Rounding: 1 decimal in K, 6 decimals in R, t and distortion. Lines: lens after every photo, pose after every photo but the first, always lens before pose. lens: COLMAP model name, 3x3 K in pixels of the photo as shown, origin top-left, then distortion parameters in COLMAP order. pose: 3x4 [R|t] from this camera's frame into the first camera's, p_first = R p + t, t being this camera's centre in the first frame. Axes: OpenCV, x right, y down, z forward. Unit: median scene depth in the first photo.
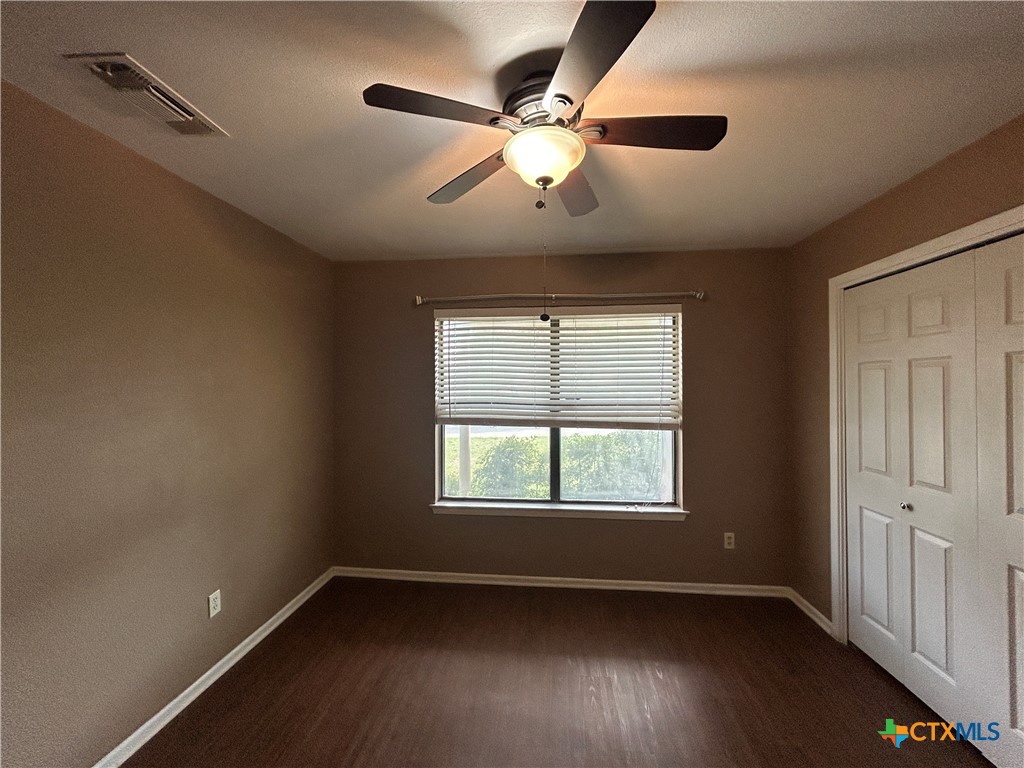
lens RADIAL K [[417.8, 0, 509.8], [0, 417.8, 384.7], [0, 0, 1]] dist [-0.003373, 0.001782]
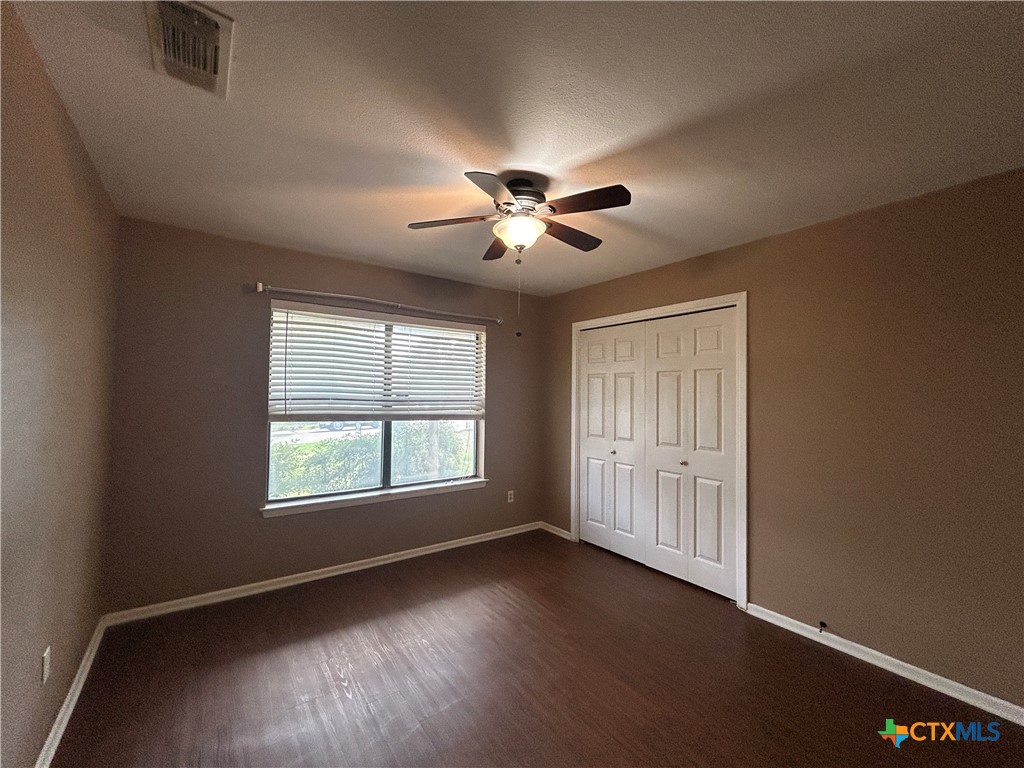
lens RADIAL K [[417.8, 0, 510.2], [0, 417.8, 385.1], [0, 0, 1]] dist [-0.003373, 0.001782]
pose [[0.748487, 0.025416, 0.662662, -0.416538], [-0.015288, 0.999661, -0.021073, 0.025966], [-0.662973, 0.005643, 0.748622, -0.060140]]
